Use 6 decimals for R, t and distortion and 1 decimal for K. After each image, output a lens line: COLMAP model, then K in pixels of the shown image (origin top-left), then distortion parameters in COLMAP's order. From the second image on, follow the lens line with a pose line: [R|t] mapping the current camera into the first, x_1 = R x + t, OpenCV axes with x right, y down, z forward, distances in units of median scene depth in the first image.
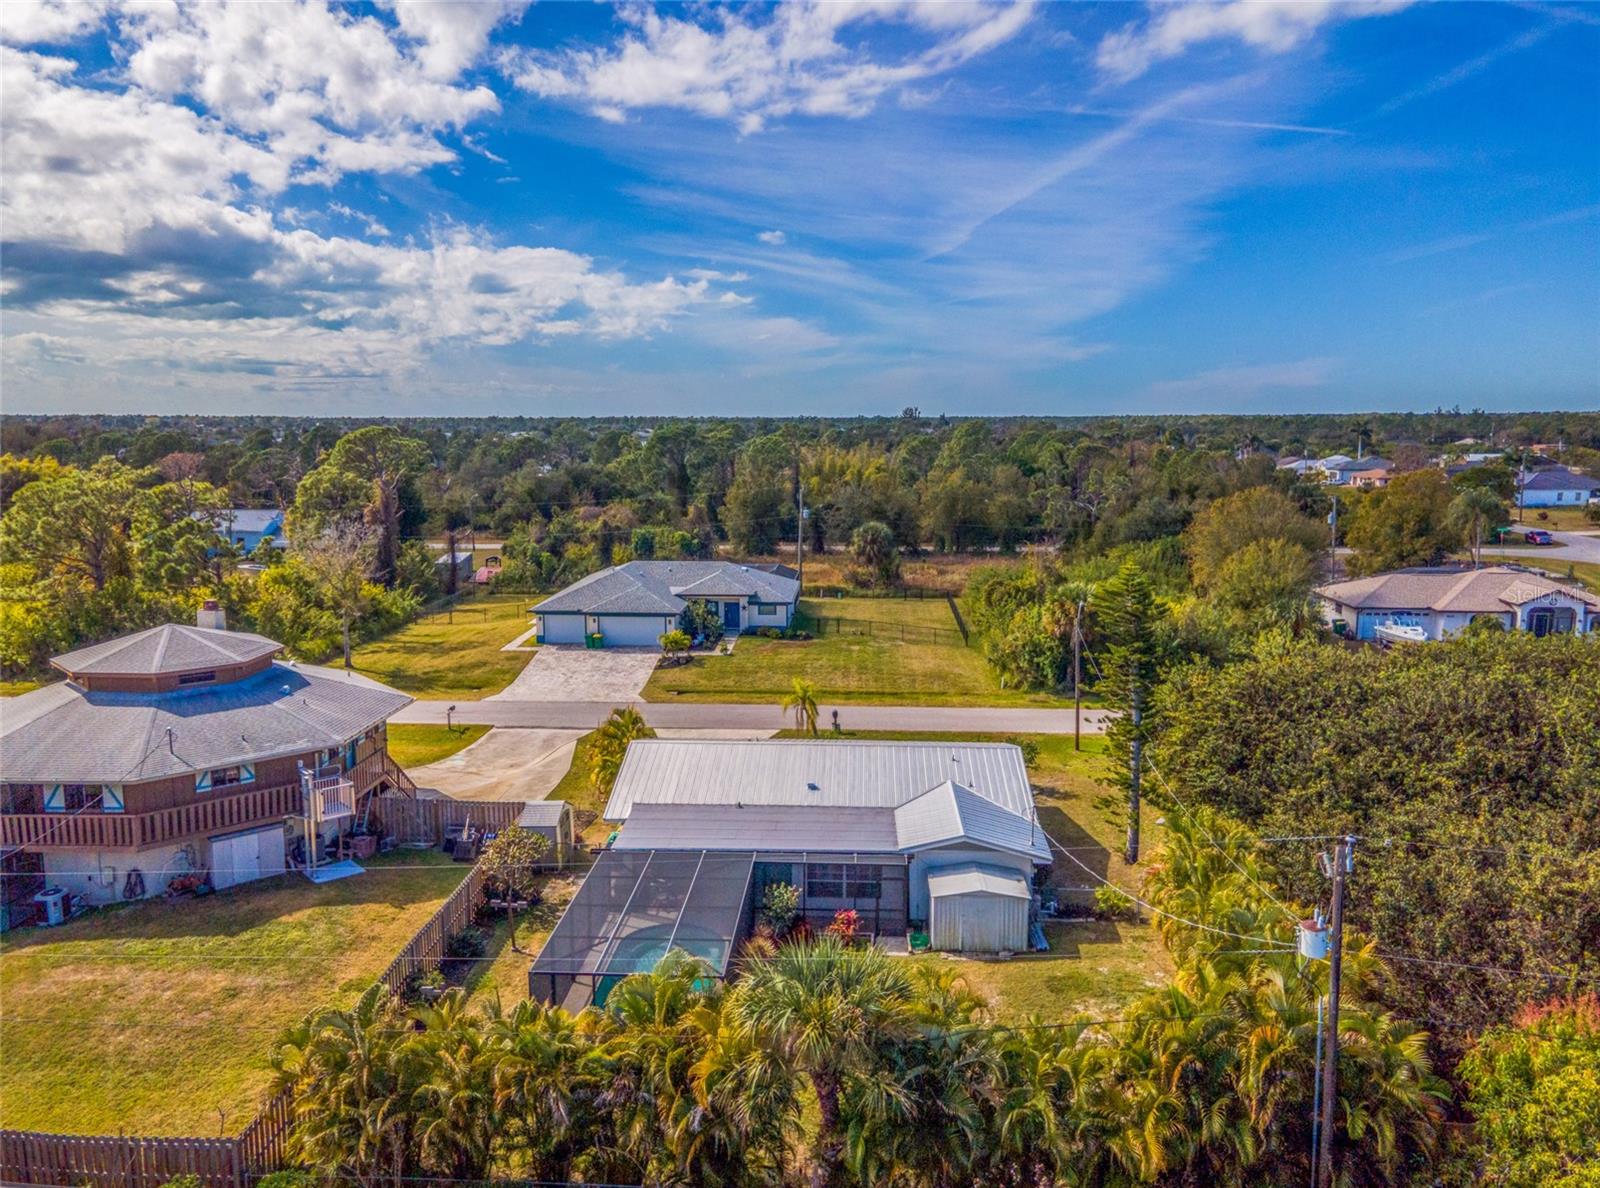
lens RADIAL K [[1167.9, 0, 797.6], [0, 1167.9, 625.0], [0, 0, 1]] dist [0.034347, 0.003528]
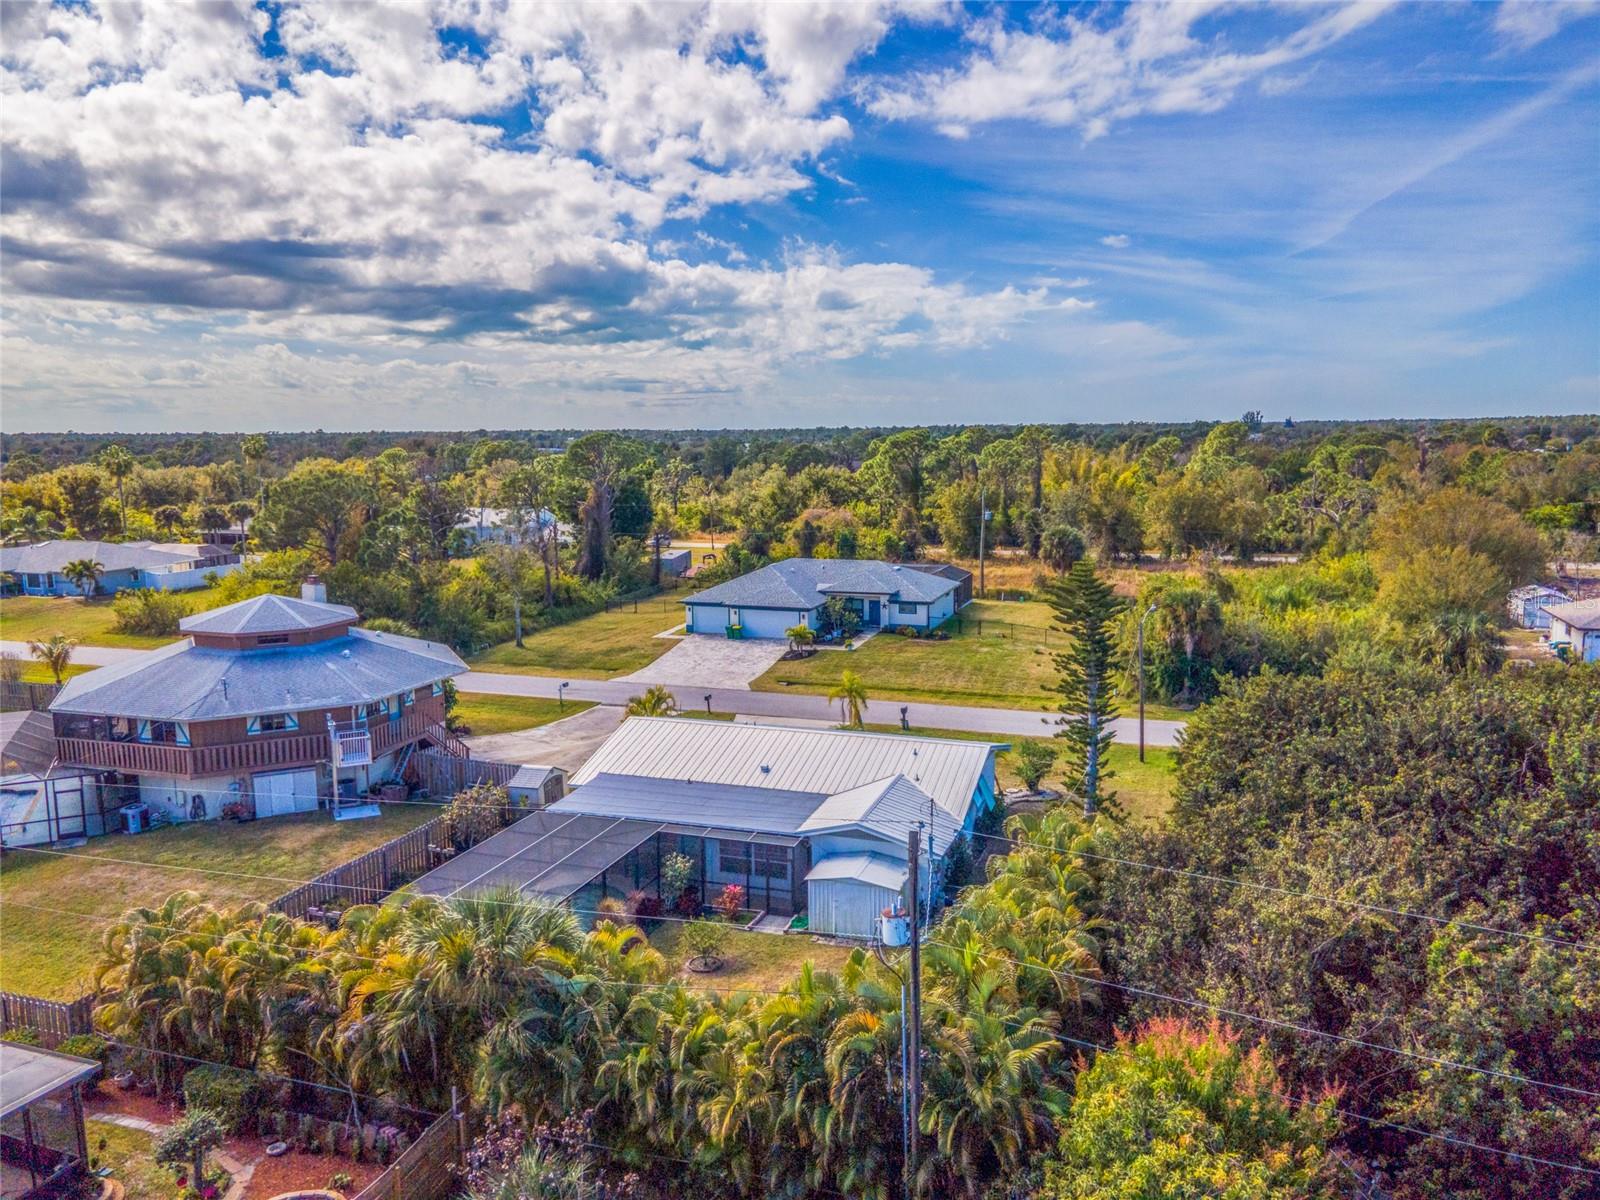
lens RADIAL K [[1166.1, 0, 800.0], [0, 1166.1, 600.0], [0, 0, 1]] dist [-0.002744, 0.082114]
pose [[0.960605, 0.031147, -0.276167, 0.162810], [-0.038679, 0.999012, -0.021868, 0.005177], [0.275213, 0.031688, 0.960861, 0.007396]]
